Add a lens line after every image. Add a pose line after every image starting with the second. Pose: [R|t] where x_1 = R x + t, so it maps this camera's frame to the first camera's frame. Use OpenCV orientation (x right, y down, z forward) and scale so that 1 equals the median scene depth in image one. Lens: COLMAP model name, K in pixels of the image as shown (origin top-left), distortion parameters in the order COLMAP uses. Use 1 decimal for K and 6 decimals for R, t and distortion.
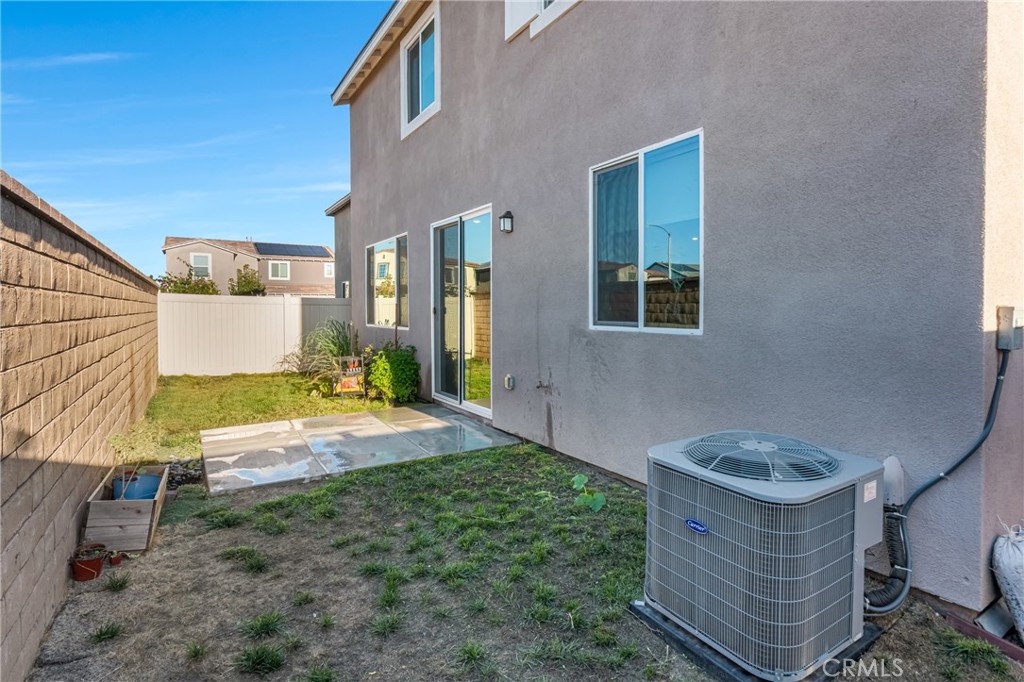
lens RADIAL K [[506.7, 0, 522.5], [0, 506.7, 327.5], [0, 0, 1]] dist [-0.005277, 0.002266]
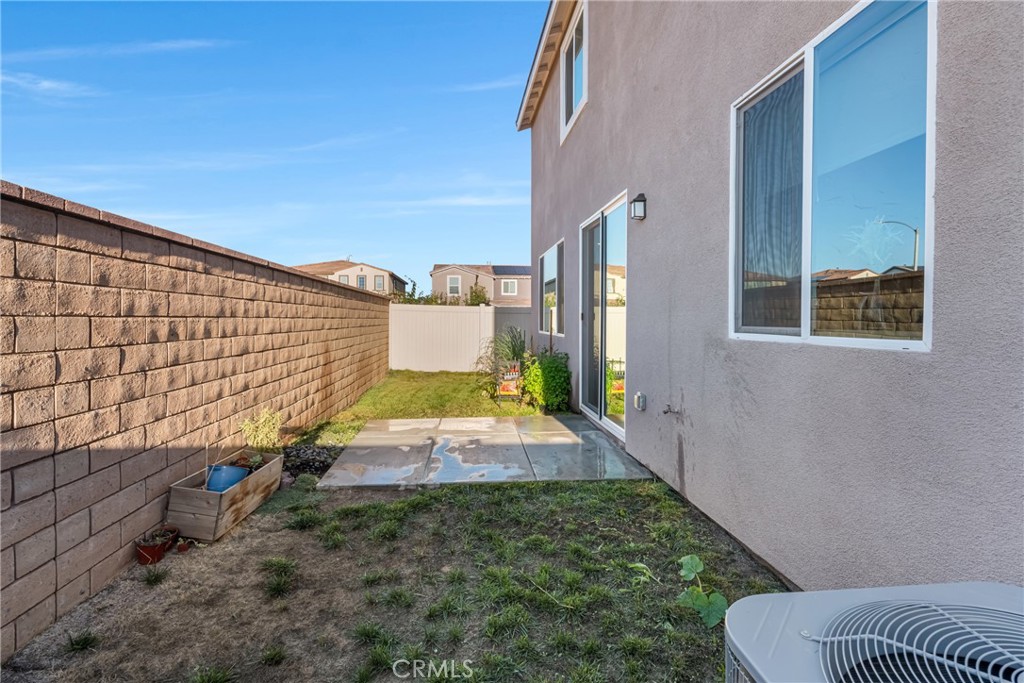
lens RADIAL K [[455.4, 0, 503.6], [0, 455.4, 329.6], [0, 0, 1]] dist [-0.007068, 0.002621]
pose [[0.892892, 0.014499, -0.450038, 0.125057], [-0.021142, 0.999729, -0.009739, 0.004026], [0.449775, 0.018210, 0.892956, 0.281710]]
